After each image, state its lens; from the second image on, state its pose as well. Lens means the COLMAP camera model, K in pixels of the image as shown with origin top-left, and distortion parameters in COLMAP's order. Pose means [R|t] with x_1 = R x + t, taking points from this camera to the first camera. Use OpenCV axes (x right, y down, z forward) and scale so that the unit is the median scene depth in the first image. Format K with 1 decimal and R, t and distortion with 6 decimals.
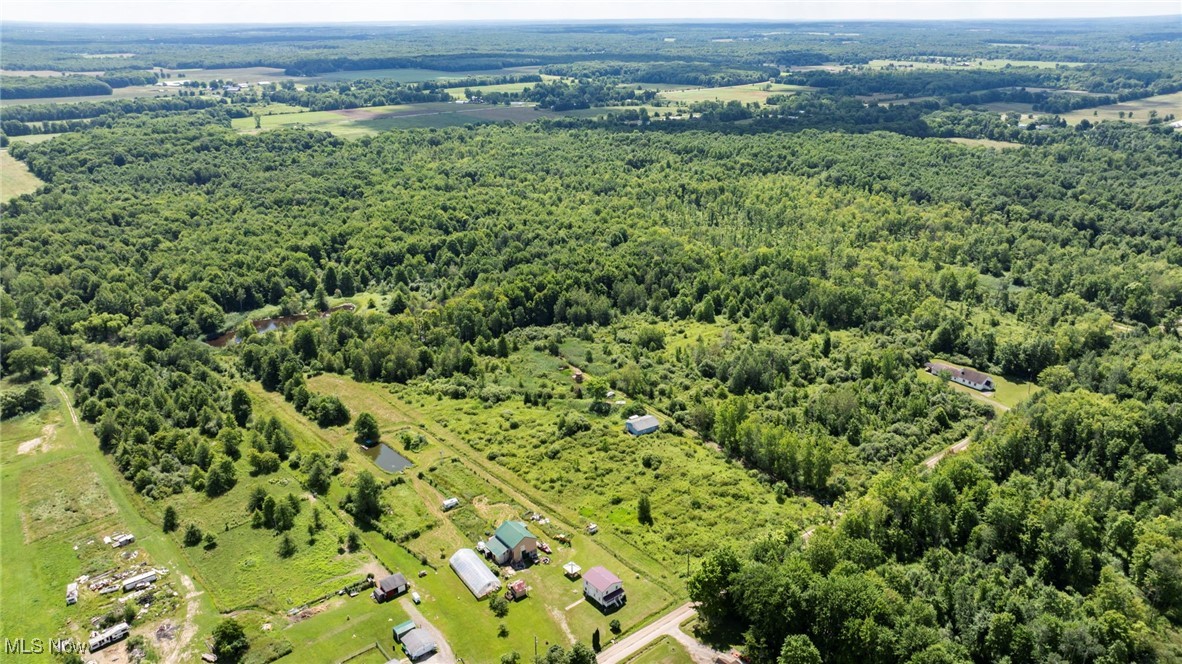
lens RADIAL K [[831.5, 0, 597.1], [0, 831.5, 327.0], [0, 0, 1]] dist [-0.037362, 0.041828]
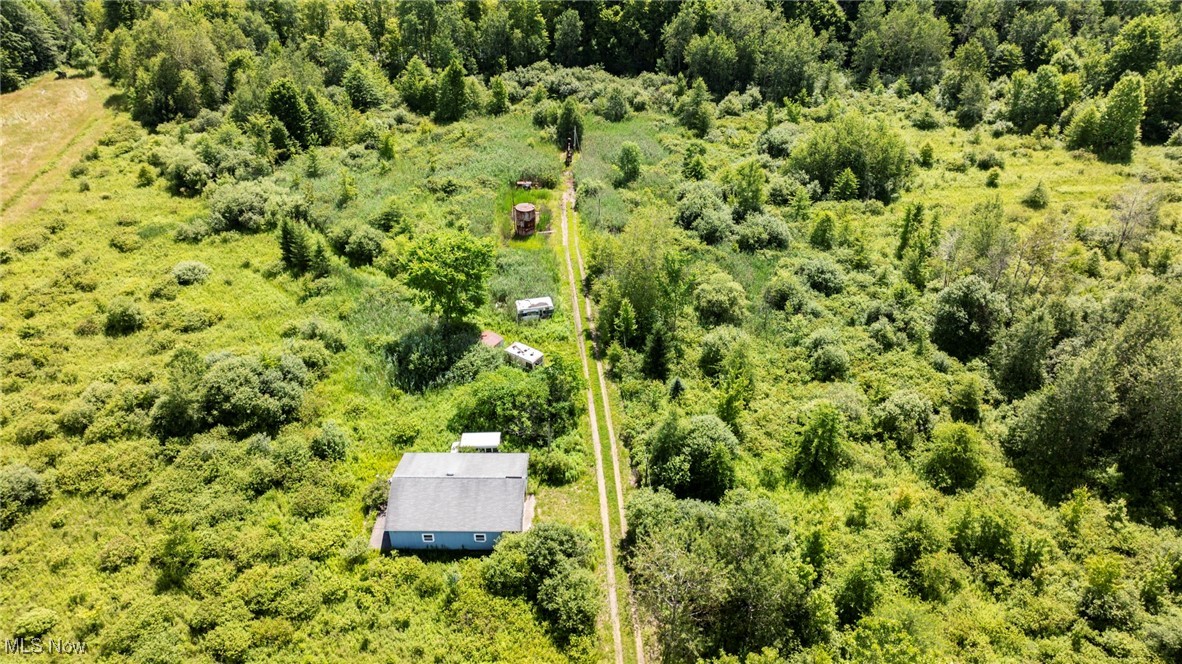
lens RADIAL K [[831.5, 0, 597.1], [0, 831.5, 327.0], [0, 0, 1]] dist [-0.037362, 0.041828]
pose [[0.852114, 0.300242, -0.428668, 0.126425], [-0.195938, 0.942524, 0.270661, 0.007885], [0.485294, -0.146641, 0.861967, 0.643026]]
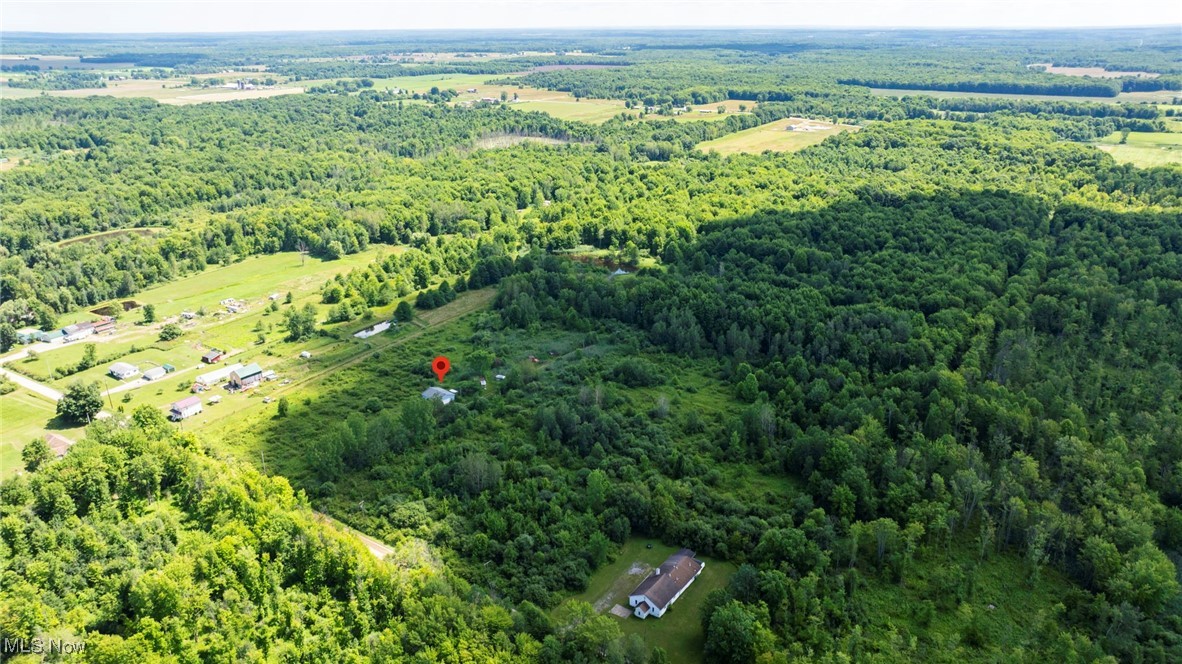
lens RADIAL K [[825.9, 0, 591.0], [0, 825.9, 332.0], [0, 0, 1]] dist [-0.002627, 0.000061]
pose [[0.289931, 0.339946, -0.894638, 0.815683], [-0.336668, 0.911268, 0.237160, -0.218742], [0.895877, 0.232436, 0.378653, 0.588907]]
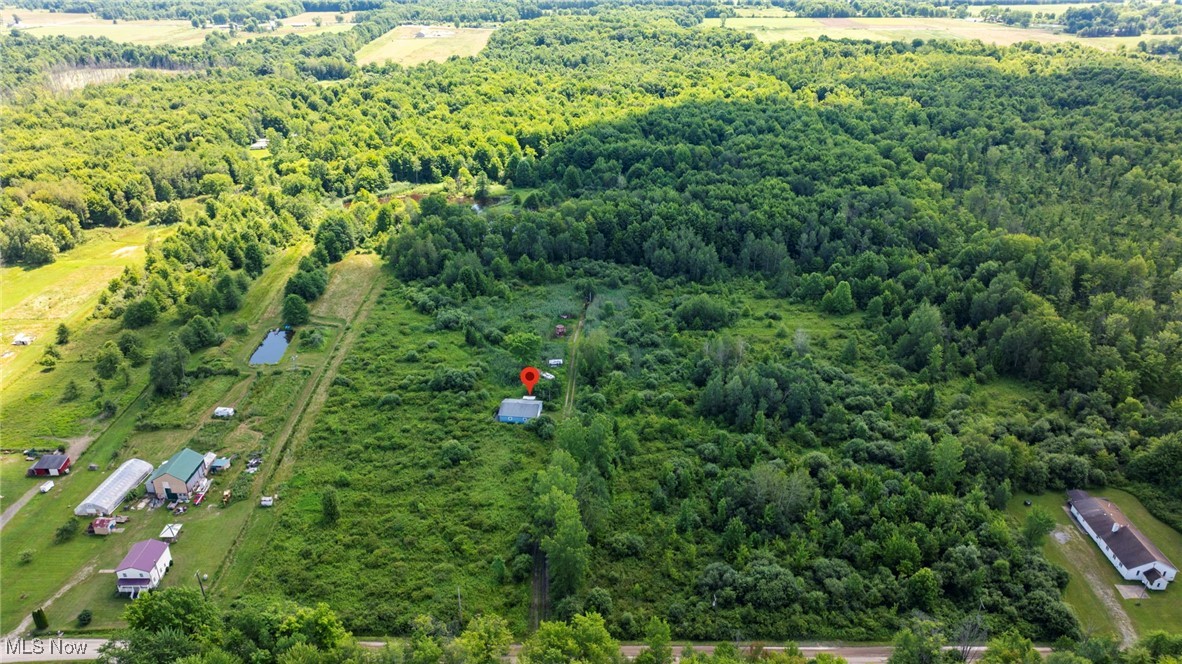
lens RADIAL K [[831.5, 0, 597.1], [0, 831.5, 327.0], [0, 0, 1]] dist [-0.037362, 0.041828]
pose [[0.770312, 0.276283, -0.574707, 0.389626], [-0.225273, 0.961057, 0.160069, -0.065385], [0.596550, 0.006163, 0.802552, 0.347130]]
